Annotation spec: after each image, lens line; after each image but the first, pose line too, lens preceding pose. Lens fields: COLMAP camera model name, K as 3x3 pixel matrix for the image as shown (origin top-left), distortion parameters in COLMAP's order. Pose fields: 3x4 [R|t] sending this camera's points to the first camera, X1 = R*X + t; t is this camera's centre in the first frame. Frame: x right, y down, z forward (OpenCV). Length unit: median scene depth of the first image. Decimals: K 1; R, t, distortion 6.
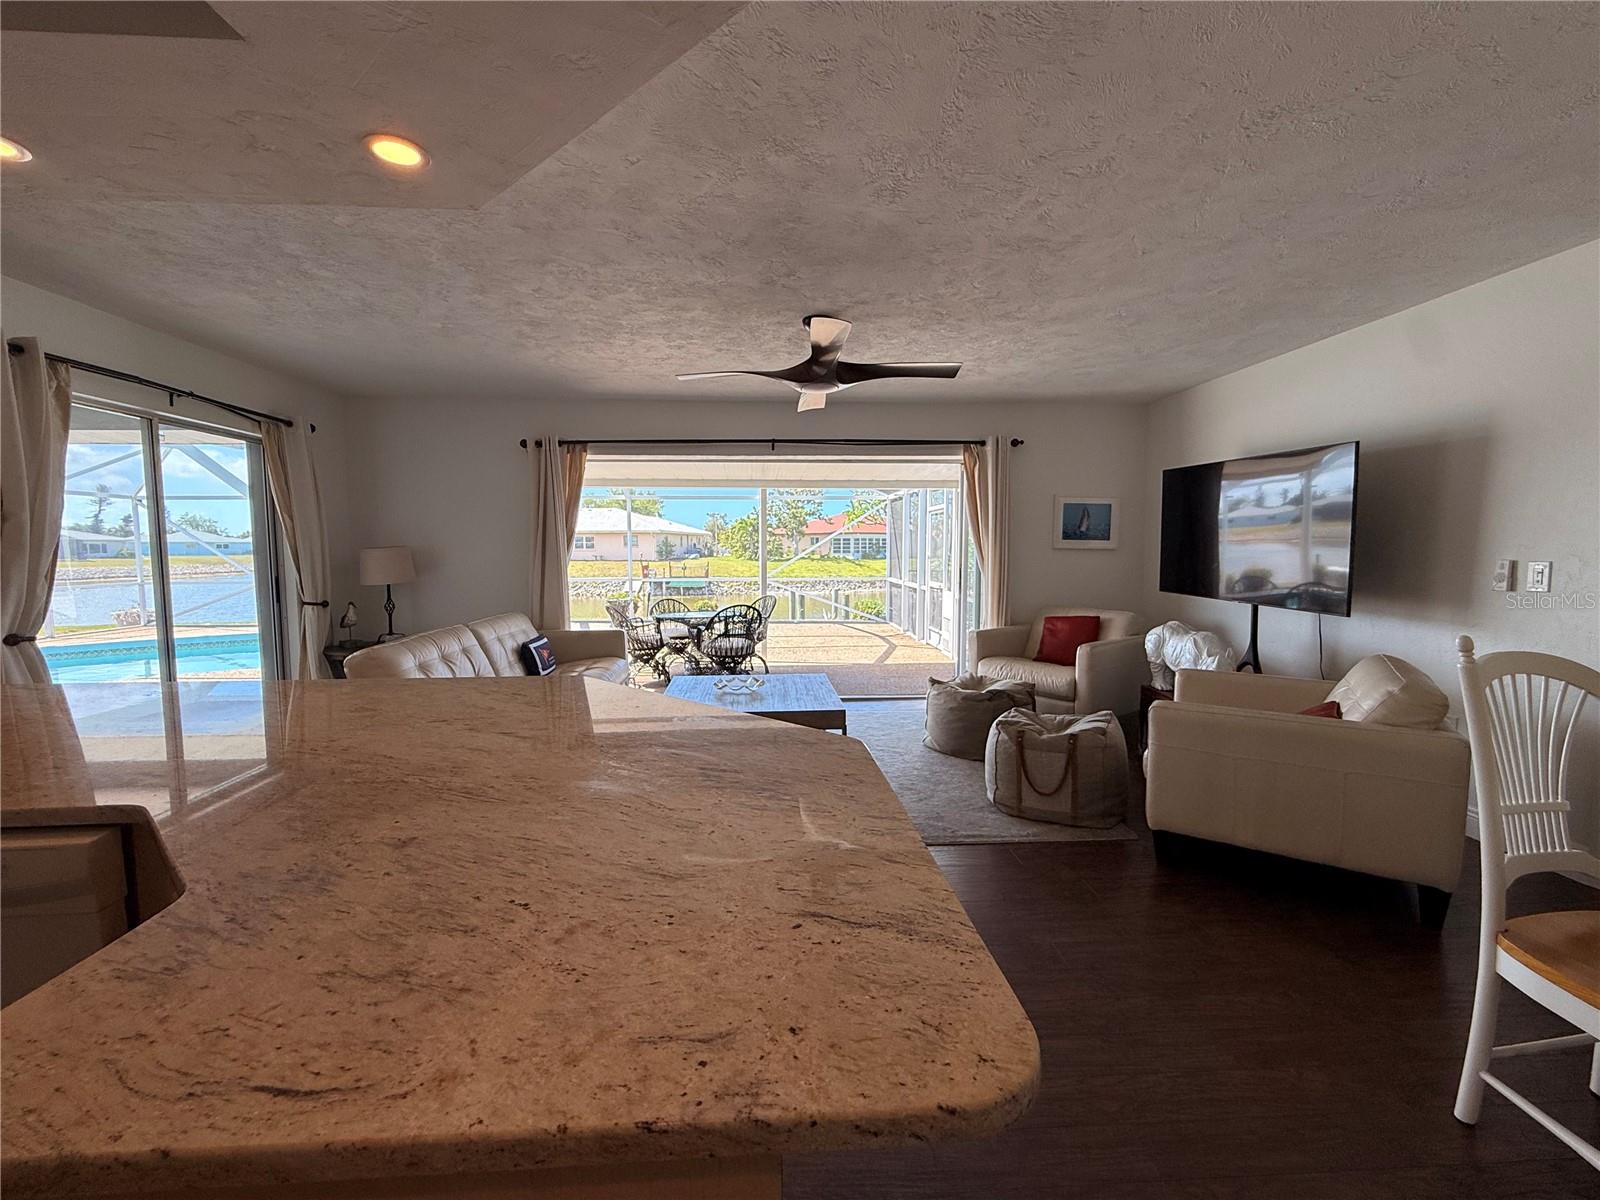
lens RADIAL K [[670.1, 0, 797.8], [0, 670.1, 598.6], [0, 0, 1]] dist [-0.003219, -0.000327]
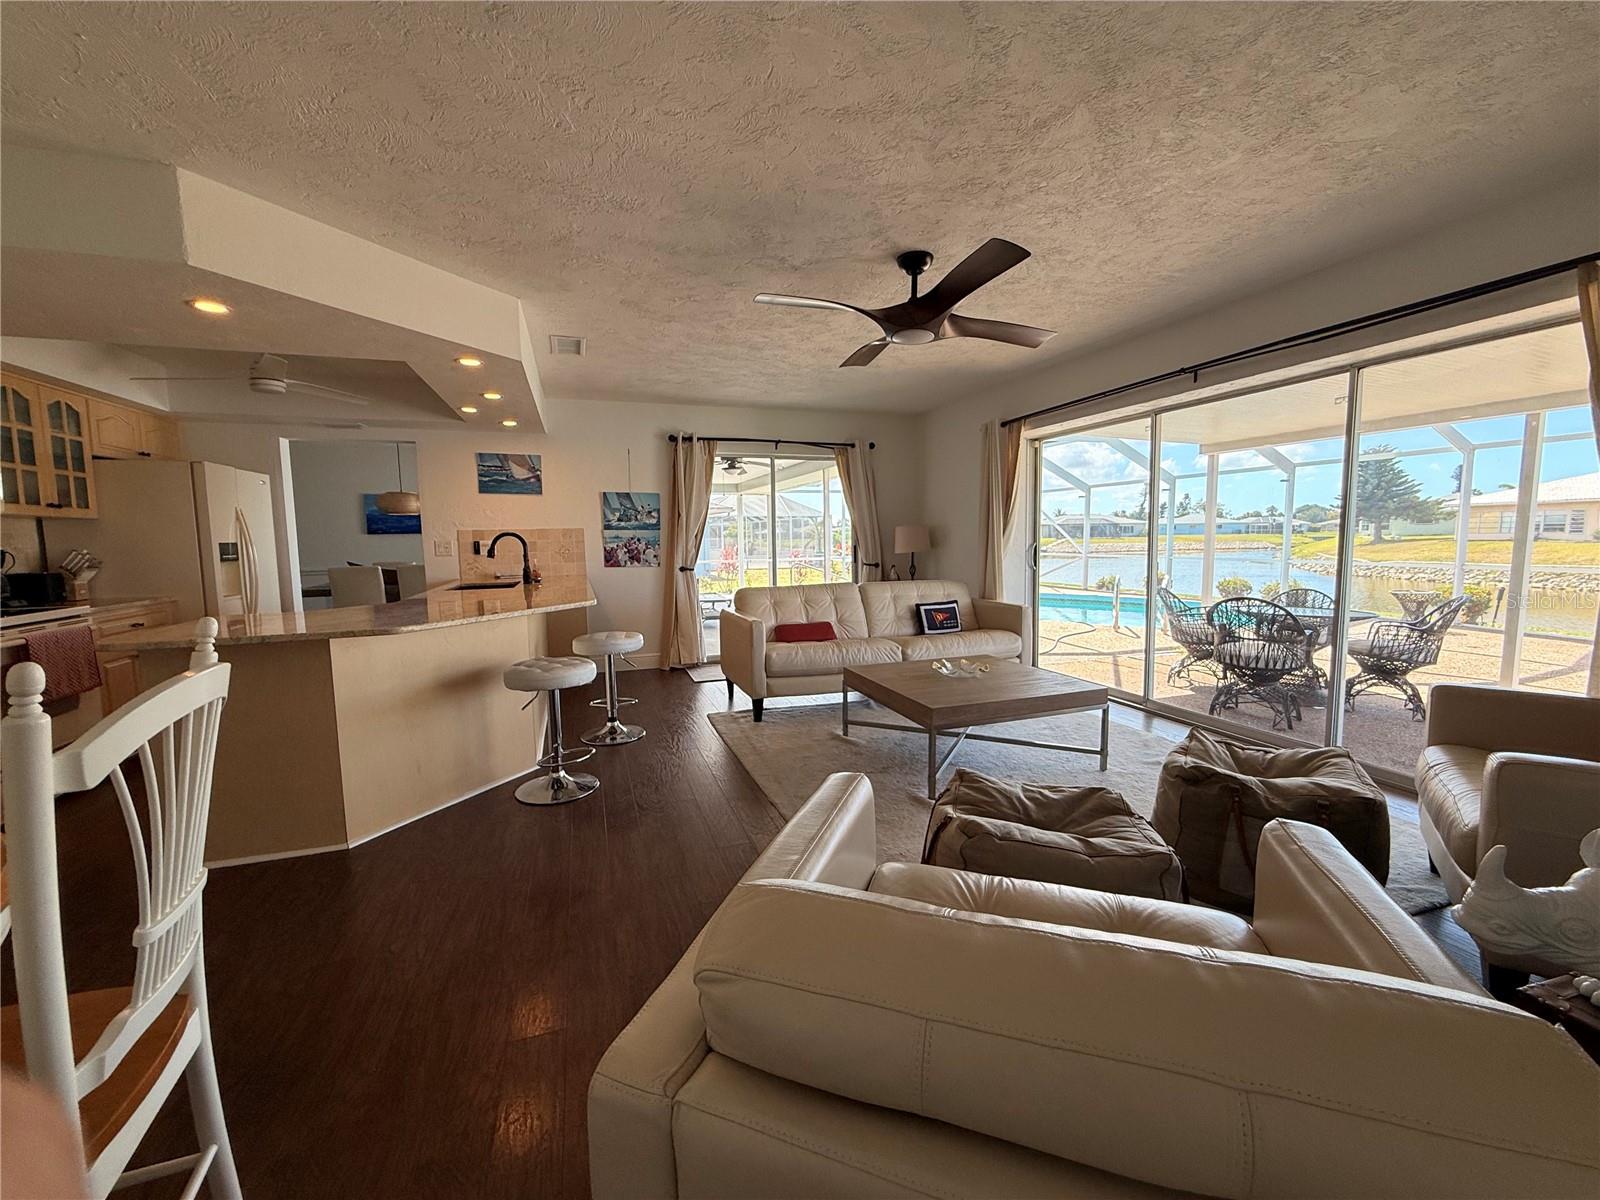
lens RADIAL K [[639.7, 0, 802.5], [0, 639.7, 601.6], [0, 0, 1]] dist [-0.001652, 0.000682]
pose [[0.266610, 0.099084, -0.958698, 0.628559], [-0.060473, 0.994461, 0.085963, -0.023960], [0.961905, 0.035057, 0.271125, 0.484996]]
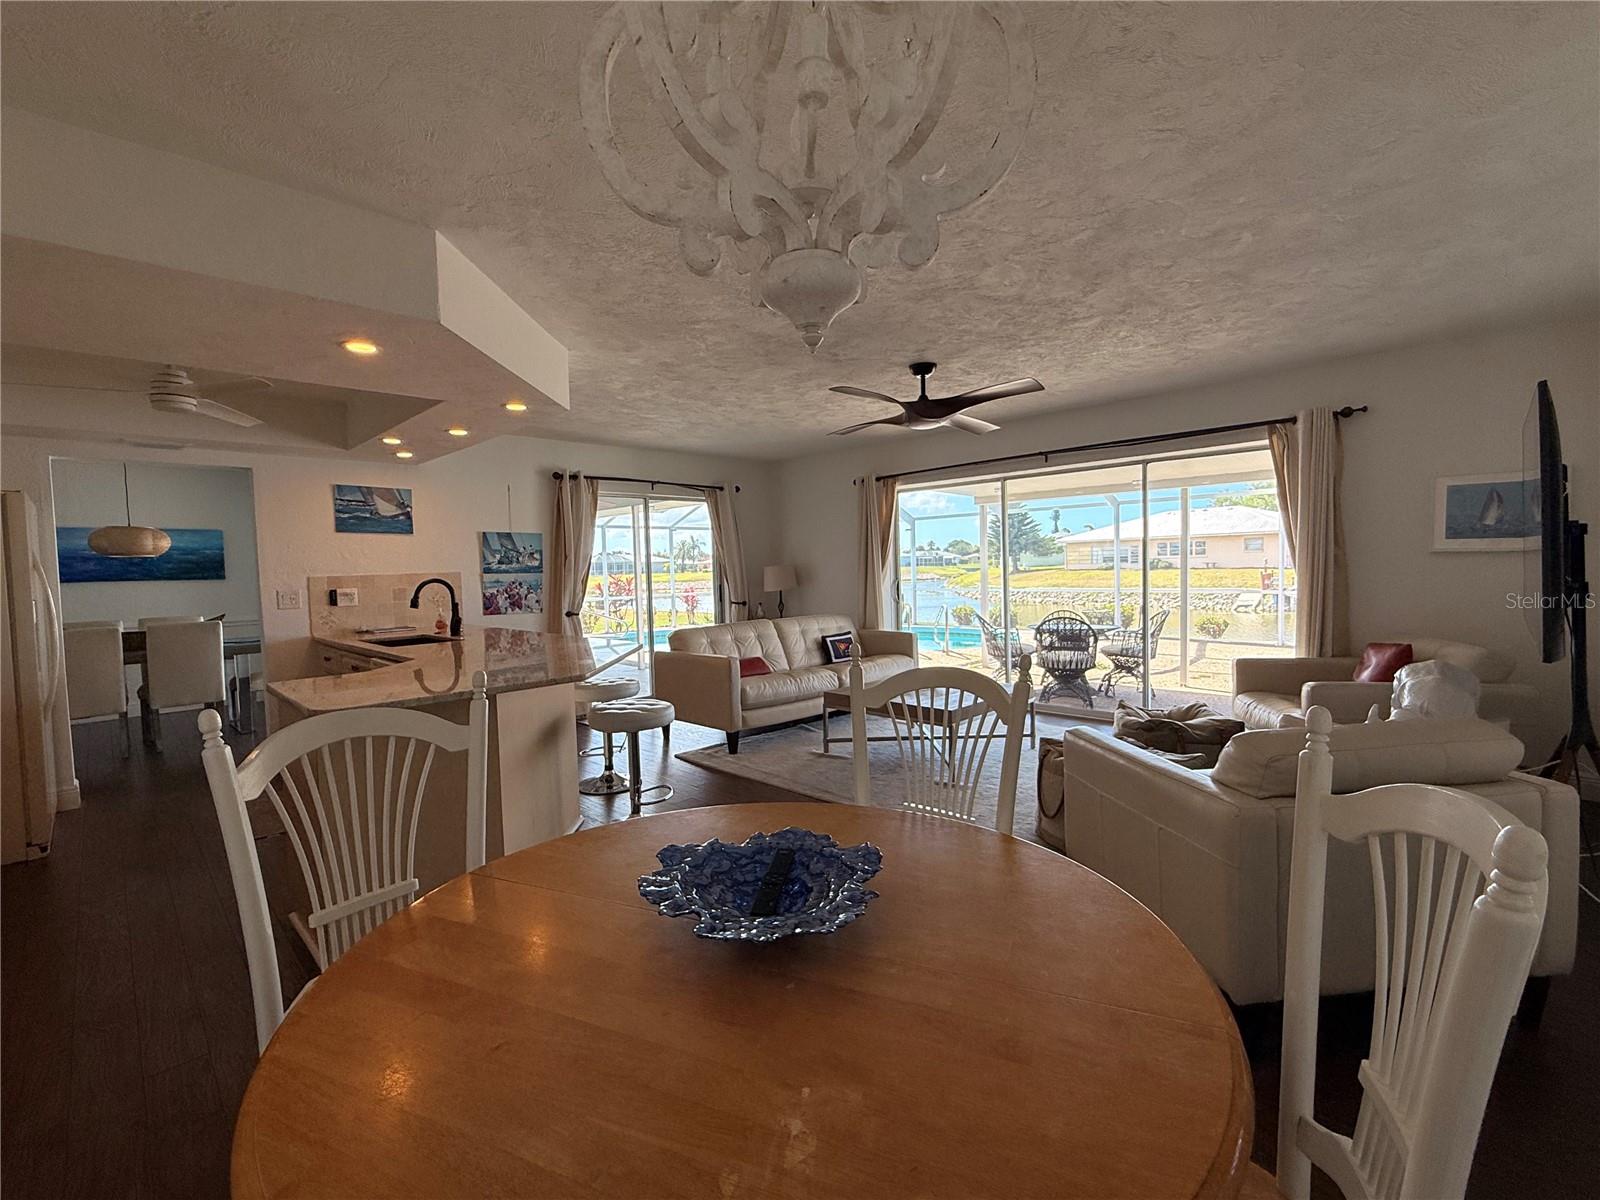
lens RADIAL K [[712.6, 0, 803.3], [0, 712.6, 600.0], [0, 0, 1]] dist [-0.001386, 0.000008]
pose [[0.661010, 0.022921, -0.750027, 0.616915], [-0.033018, 0.999454, 0.001444, -0.006341], [0.749650, 0.023810, 0.661406, 0.033756]]
